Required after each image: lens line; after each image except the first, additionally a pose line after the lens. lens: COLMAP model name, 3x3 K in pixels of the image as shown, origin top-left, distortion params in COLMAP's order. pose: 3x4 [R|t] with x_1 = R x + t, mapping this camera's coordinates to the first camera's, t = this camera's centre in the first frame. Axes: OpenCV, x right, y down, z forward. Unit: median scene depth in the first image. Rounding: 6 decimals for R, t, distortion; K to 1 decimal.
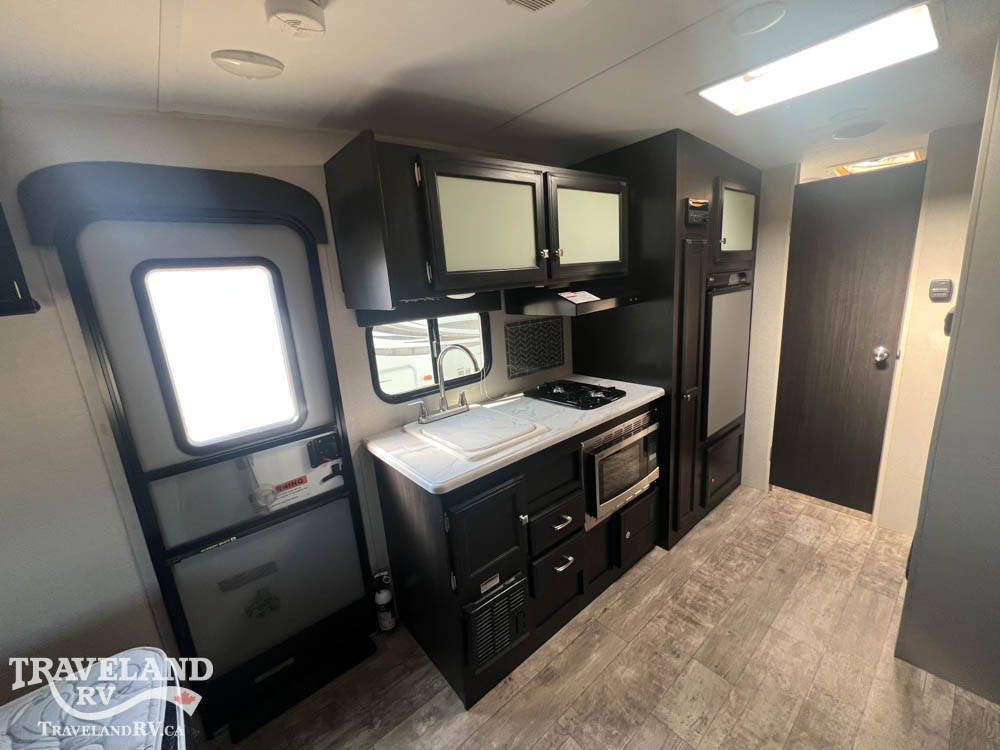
lens RADIAL K [[403.0, 0, 496.9], [0, 403.0, 375.8], [0, 0, 1]] dist [-0.000048, 0.000030]
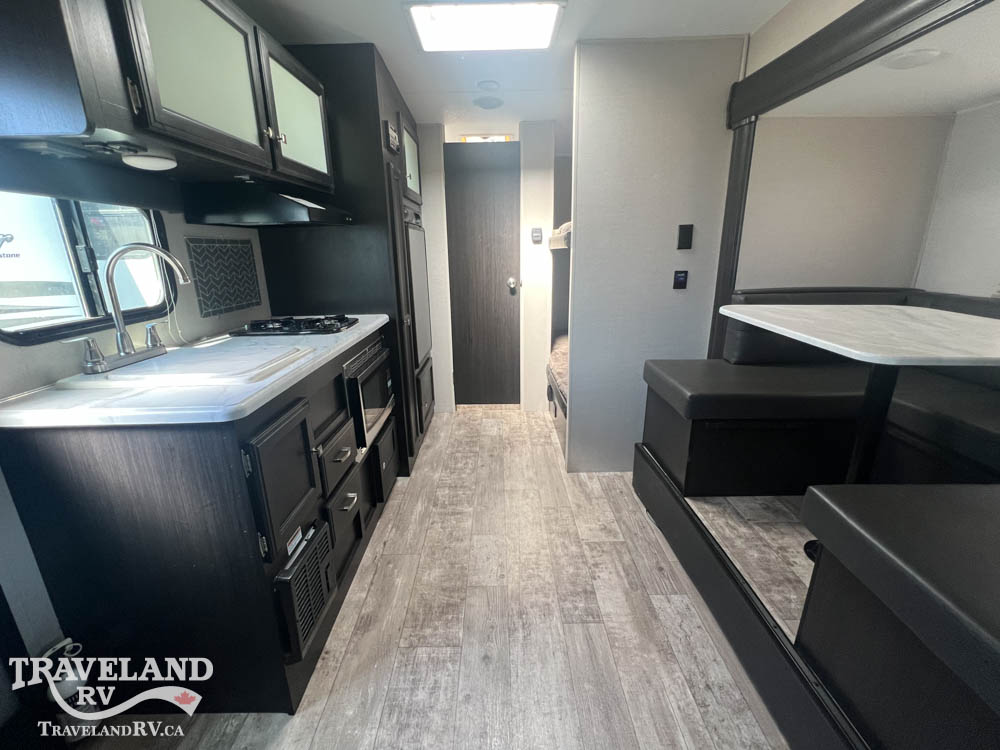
lens RADIAL K [[437.2, 0, 495.2], [0, 437.2, 375.5], [0, 0, 1]] dist [-0.002571, 0.000211]
pose [[0.640906, -0.154011, 0.752011, -0.280431], [0.148305, 0.986052, 0.075549, 0.152792], [-0.753157, 0.063107, 0.654807, 0.104827]]
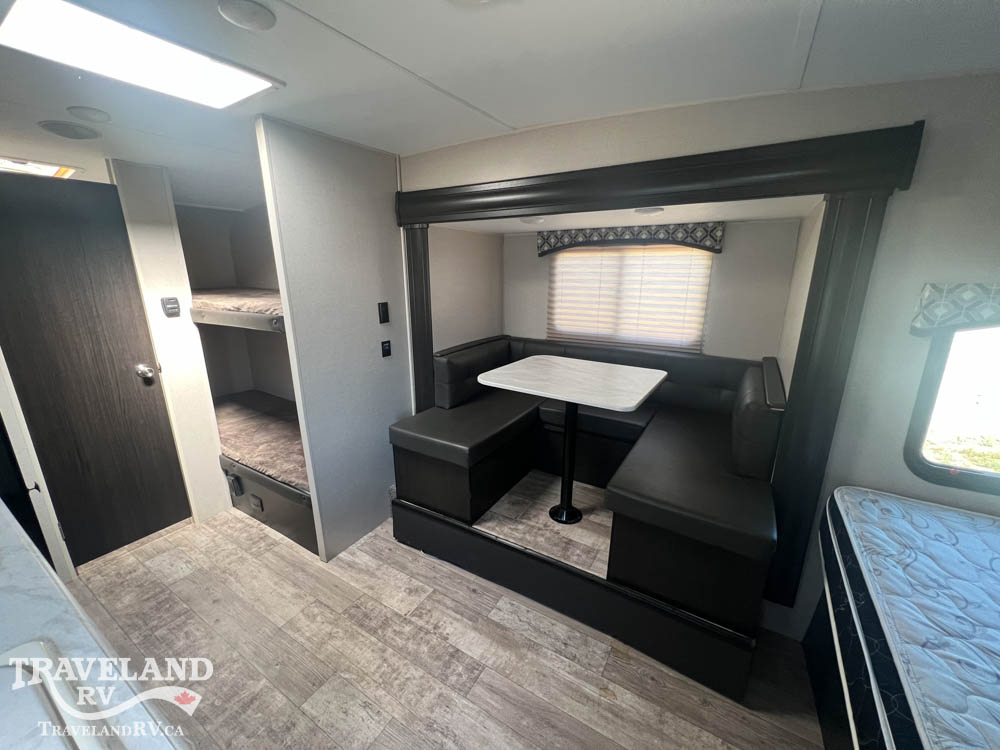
lens RADIAL K [[400.3, 0, 496.4], [0, 400.3, 375.0], [0, 0, 1]] dist [-0.001079, 0.000196]
pose [[-0.321016, -0.170851, 0.931535, -0.308876], [0.246992, 0.934452, 0.256502, -0.095714], [-0.914299, 0.312424, -0.257776, 0.517183]]
